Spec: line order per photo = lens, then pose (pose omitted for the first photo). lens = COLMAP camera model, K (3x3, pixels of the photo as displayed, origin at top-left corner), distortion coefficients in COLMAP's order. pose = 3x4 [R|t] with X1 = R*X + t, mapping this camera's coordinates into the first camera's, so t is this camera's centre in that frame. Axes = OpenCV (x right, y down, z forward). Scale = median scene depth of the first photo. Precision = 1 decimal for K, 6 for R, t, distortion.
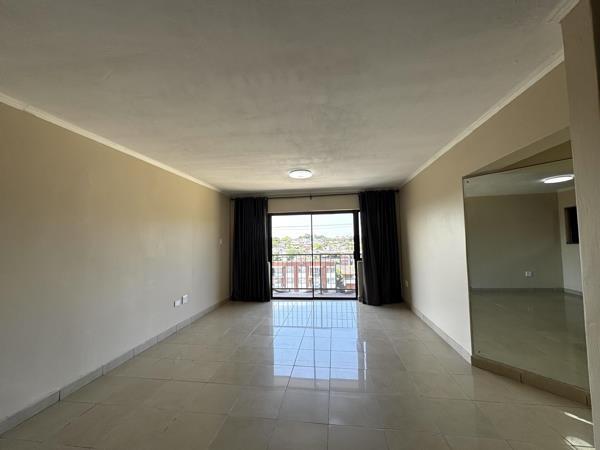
lens RADIAL K [[240.6, 0, 299.3], [0, 240.6, 223.9], [0, 0, 1]] dist [0.001271, 0.000473]
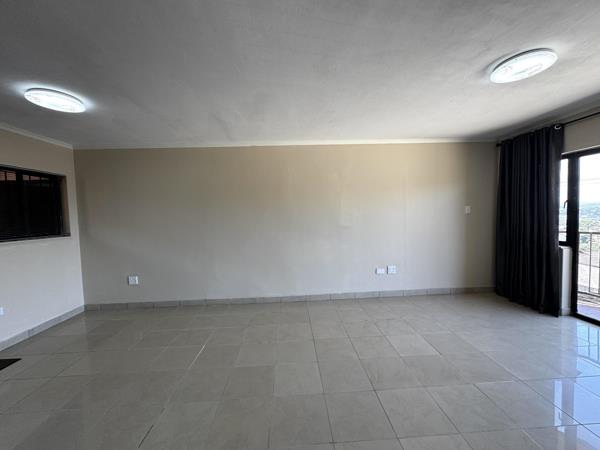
lens RADIAL K [[240.6, 0, 299.3], [0, 240.6, 223.9], [0, 0, 1]] dist [0.001271, 0.000473]
pose [[0.166023, 0.069438, -0.983674, 0.319090], [0.104085, 0.990712, 0.087502, -0.001228], [0.980613, -0.116913, 0.157253, 0.371437]]
